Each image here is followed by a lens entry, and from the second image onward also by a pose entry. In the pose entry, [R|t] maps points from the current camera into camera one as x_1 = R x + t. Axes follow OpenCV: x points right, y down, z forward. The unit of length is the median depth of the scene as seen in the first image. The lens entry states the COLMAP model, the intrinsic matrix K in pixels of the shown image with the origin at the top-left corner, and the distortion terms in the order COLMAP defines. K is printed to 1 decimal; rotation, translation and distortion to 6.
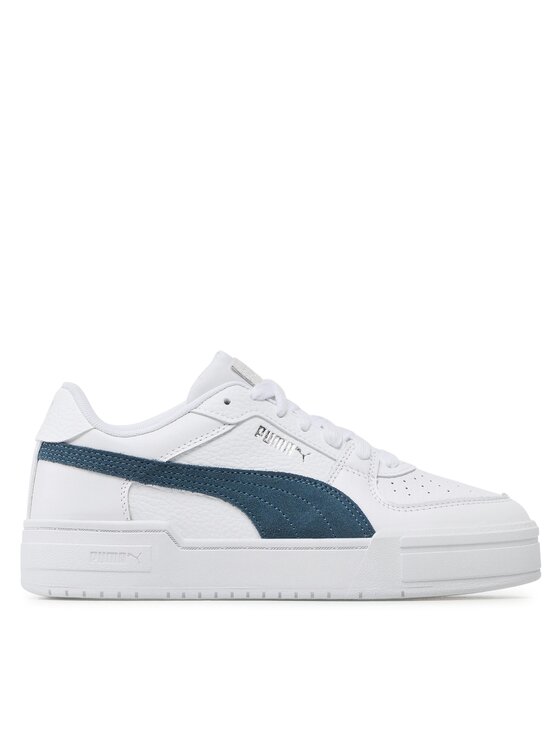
lens RADIAL K [[1666.3, 0, 279.6], [0, 1666.3, 372.3], [0, 0, 1]] dist [0.112516, 0.000000]
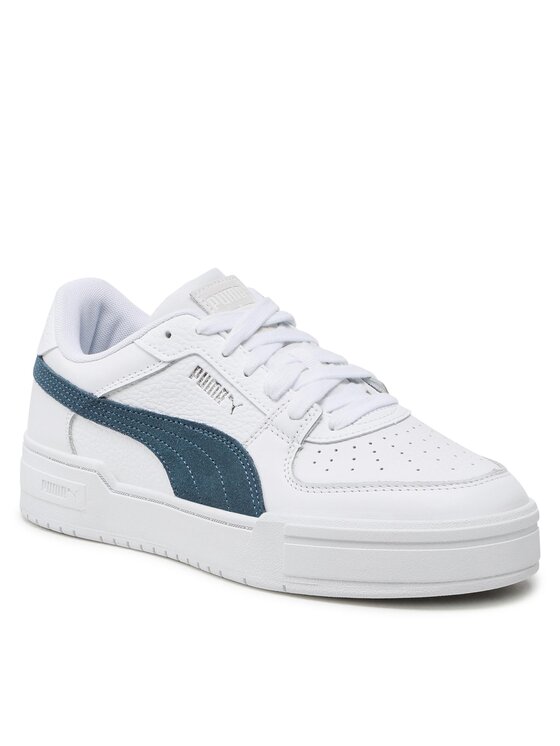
lens RADIAL K [[2175.1, 0, 280.0], [0, 2175.1, 373.4], [0, 0, 1]] dist [-0.004745, 0.000000]
pose [[0.633543, 0.147624, -0.759494, 0.883102], [0.067984, 0.967210, 0.244708, -0.240172], [0.770715, -0.206667, 0.602733, 0.354463]]
